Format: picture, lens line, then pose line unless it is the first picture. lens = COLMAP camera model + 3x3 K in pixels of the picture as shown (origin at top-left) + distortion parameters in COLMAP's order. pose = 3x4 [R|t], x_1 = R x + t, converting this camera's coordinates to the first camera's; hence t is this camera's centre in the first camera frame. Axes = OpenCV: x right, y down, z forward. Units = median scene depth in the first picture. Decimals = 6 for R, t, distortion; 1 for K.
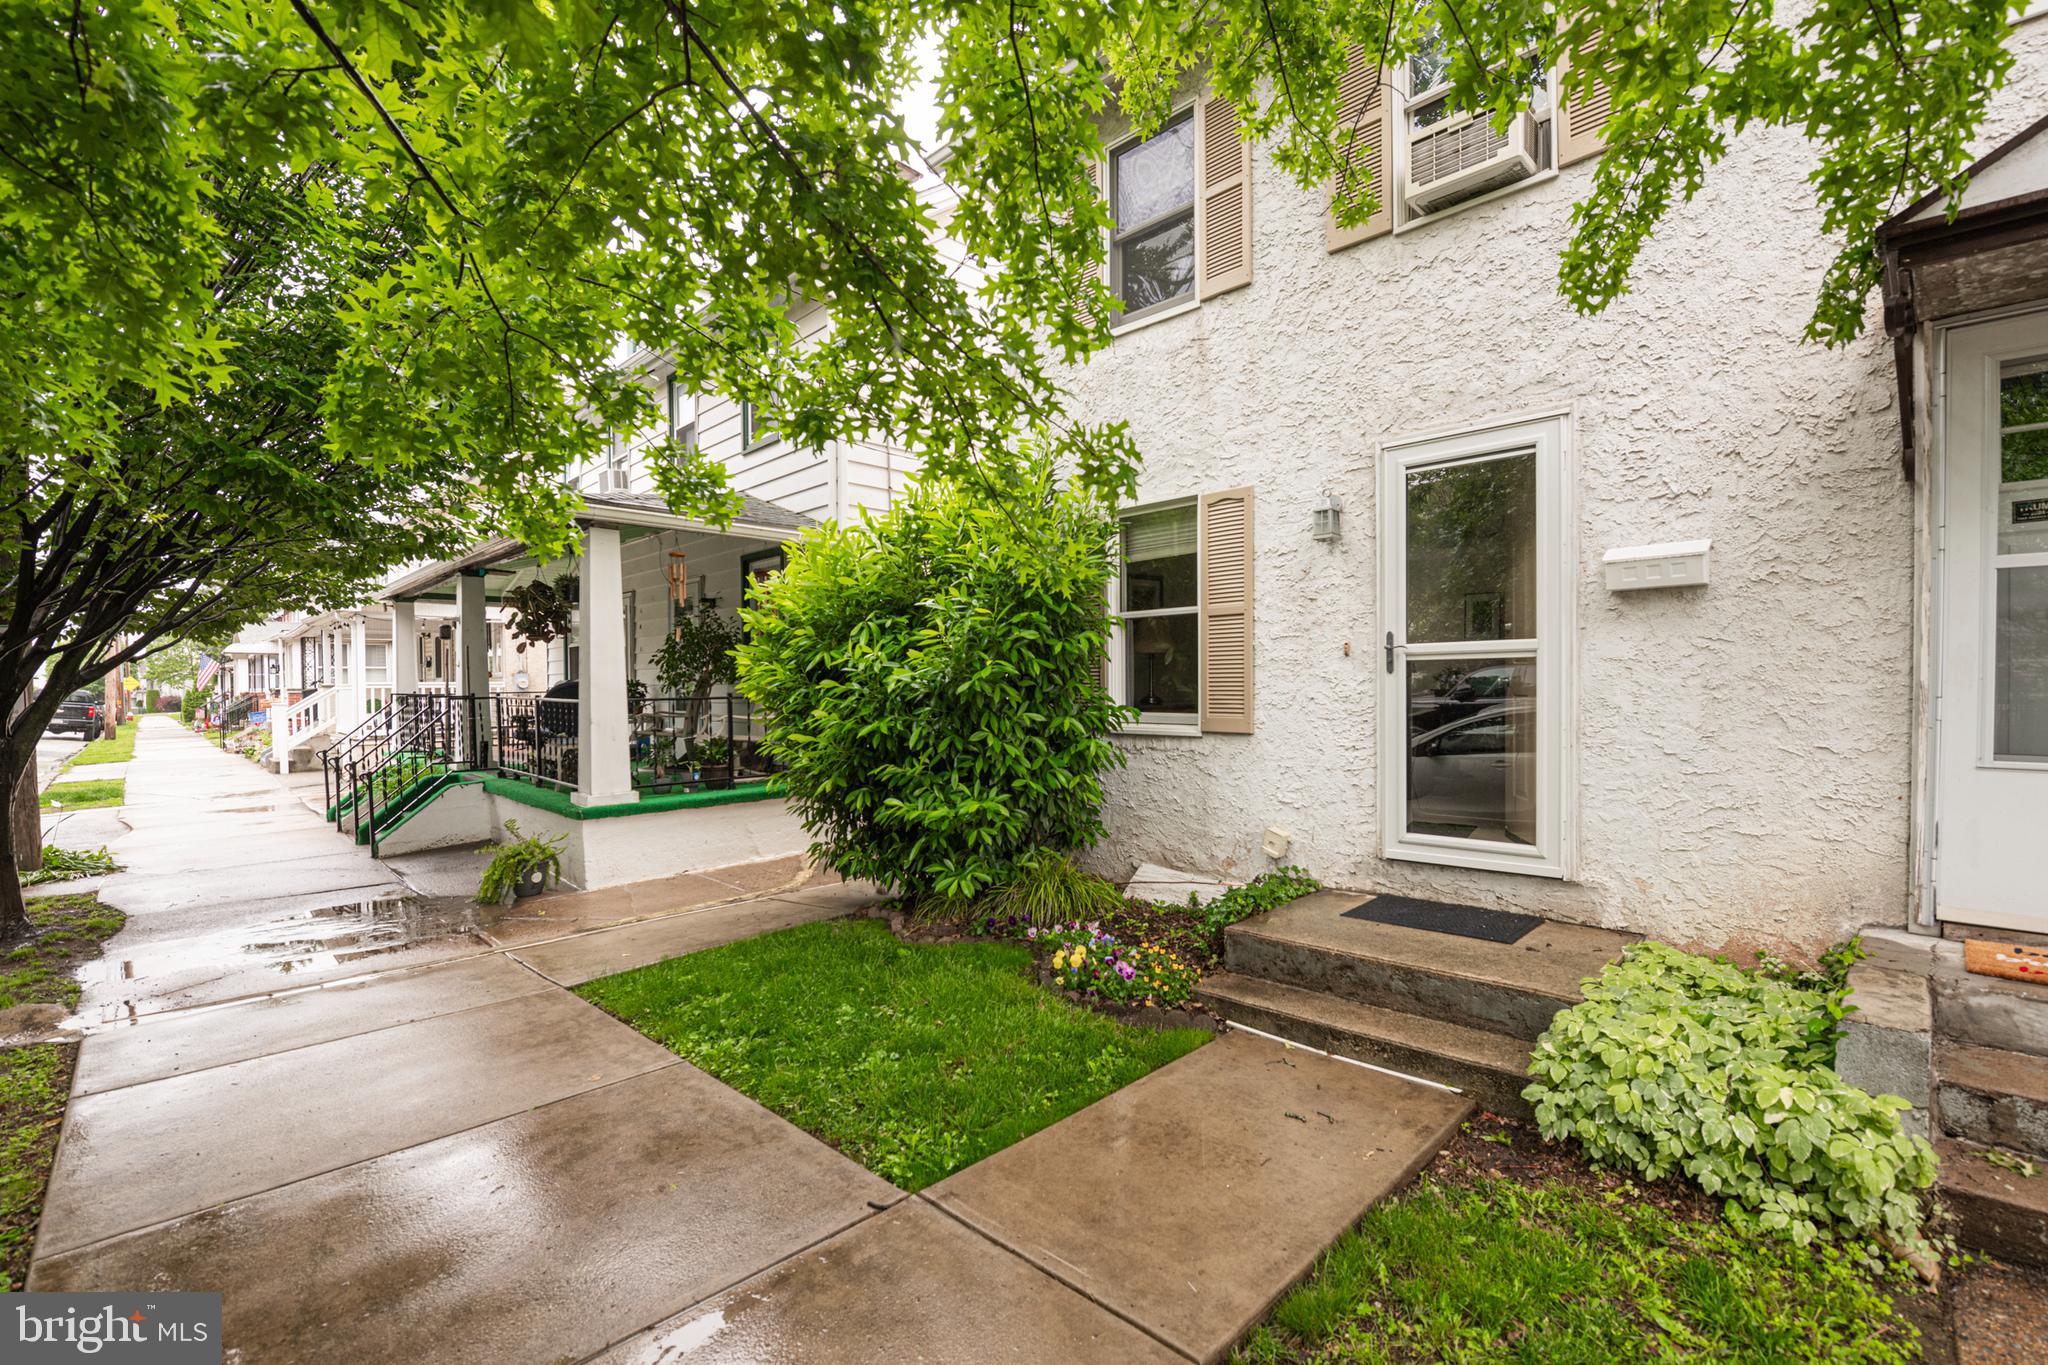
lens RADIAL K [[819.7, 0, 1024.0], [0, 819.7, 682.5], [0, 0, 1]] dist [-0.010302, -0.000262]
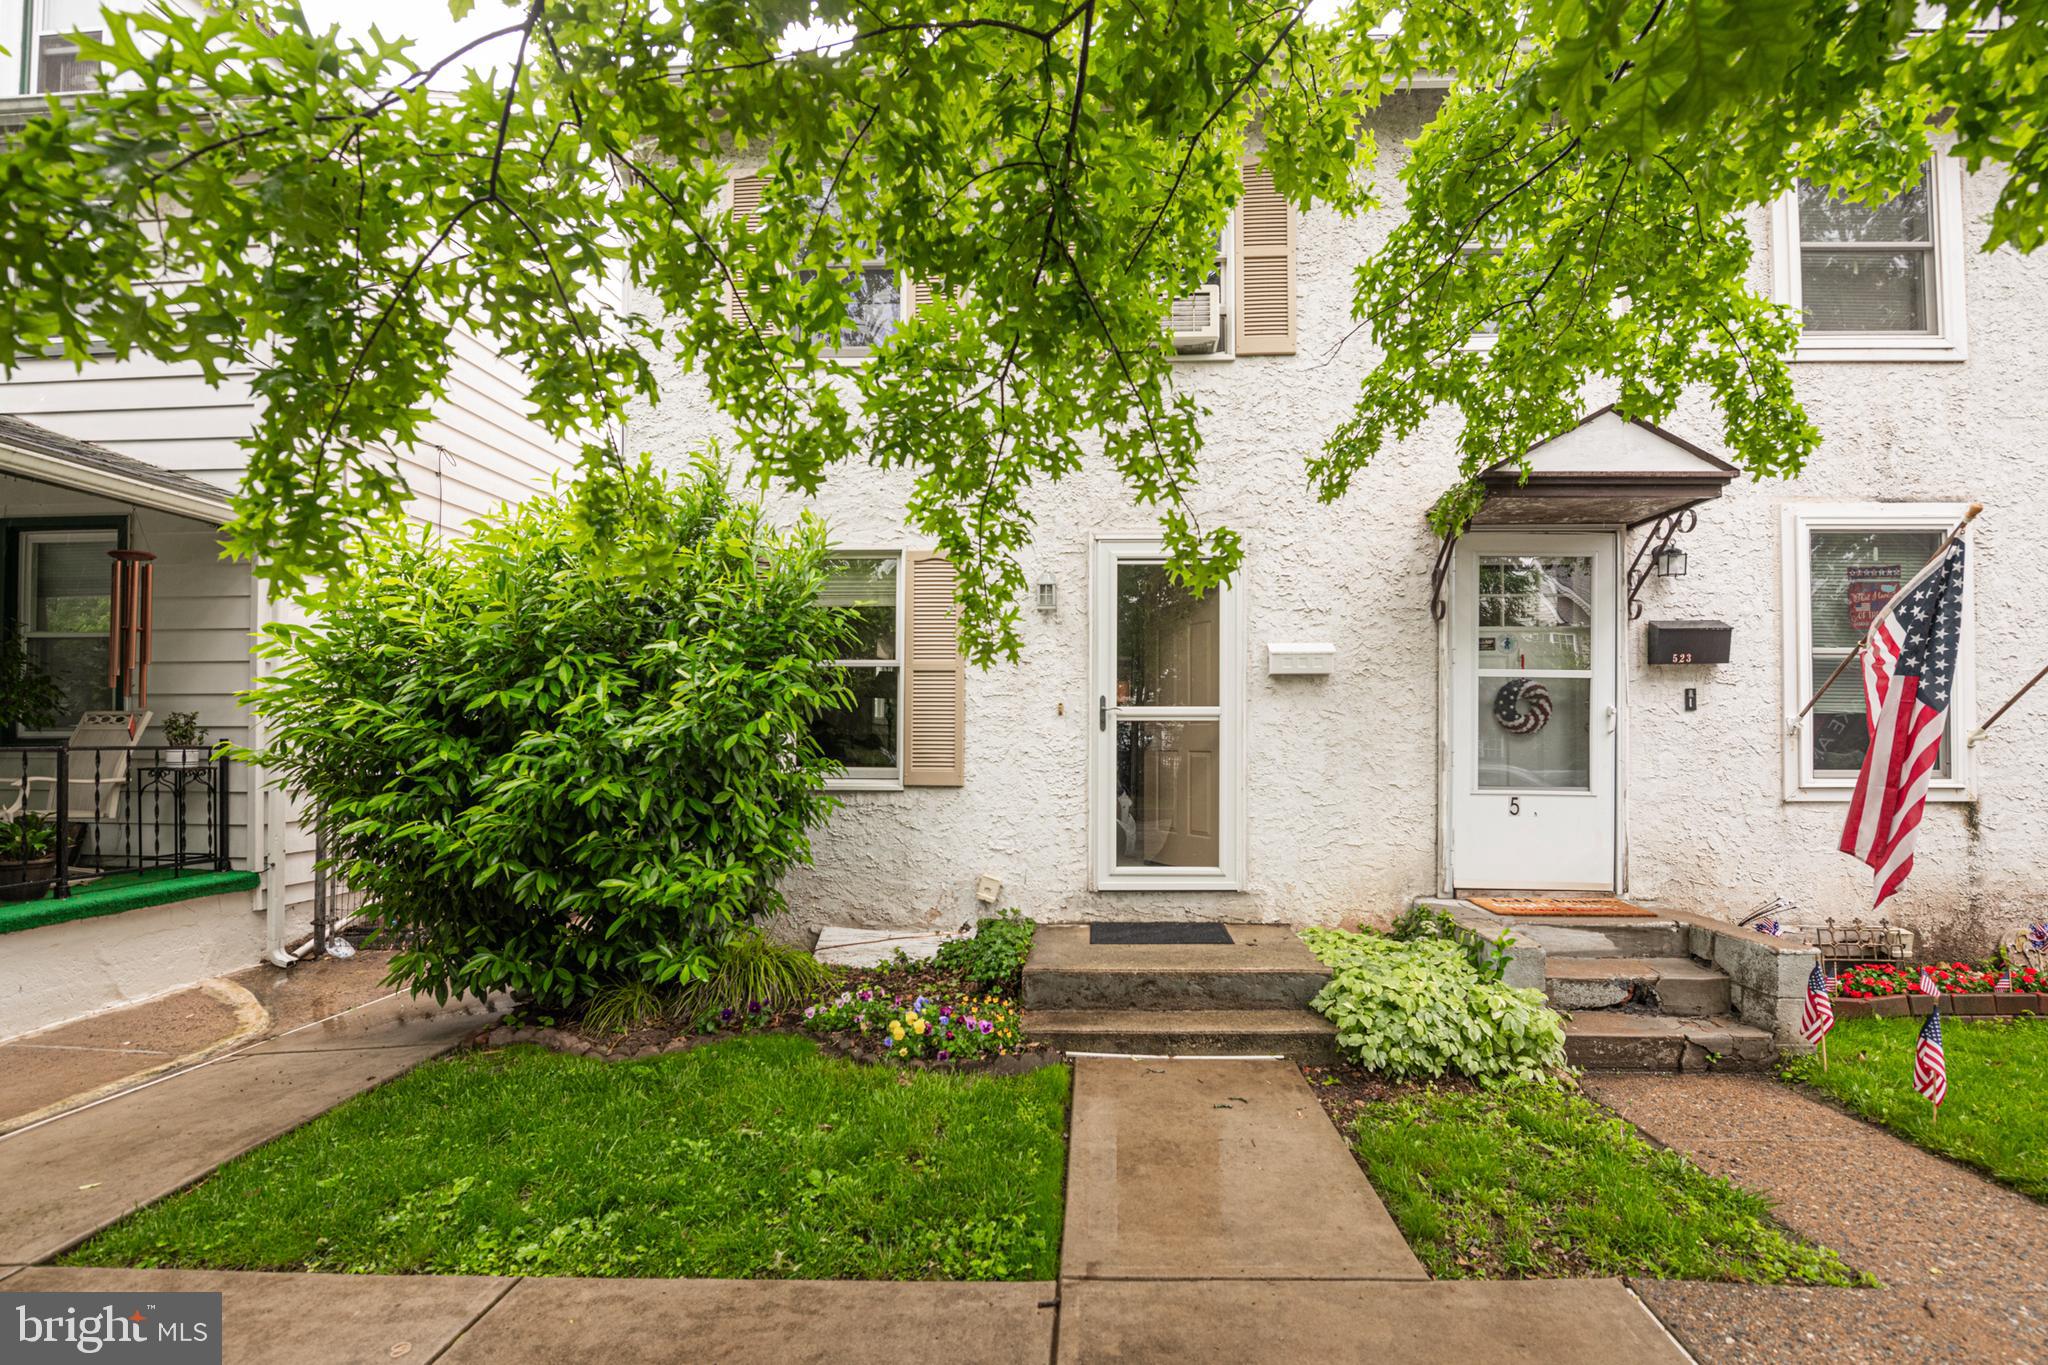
lens RADIAL K [[833.3, 0, 1029.8], [0, 833.3, 714.6], [0, 0, 1]] dist [-0.011859, -0.000211]
pose [[0.781261, 0.032882, 0.623337, -0.463685], [-0.014280, 0.999292, -0.034816, 0.009852], [-0.624041, 0.018300, 0.781178, 0.163465]]
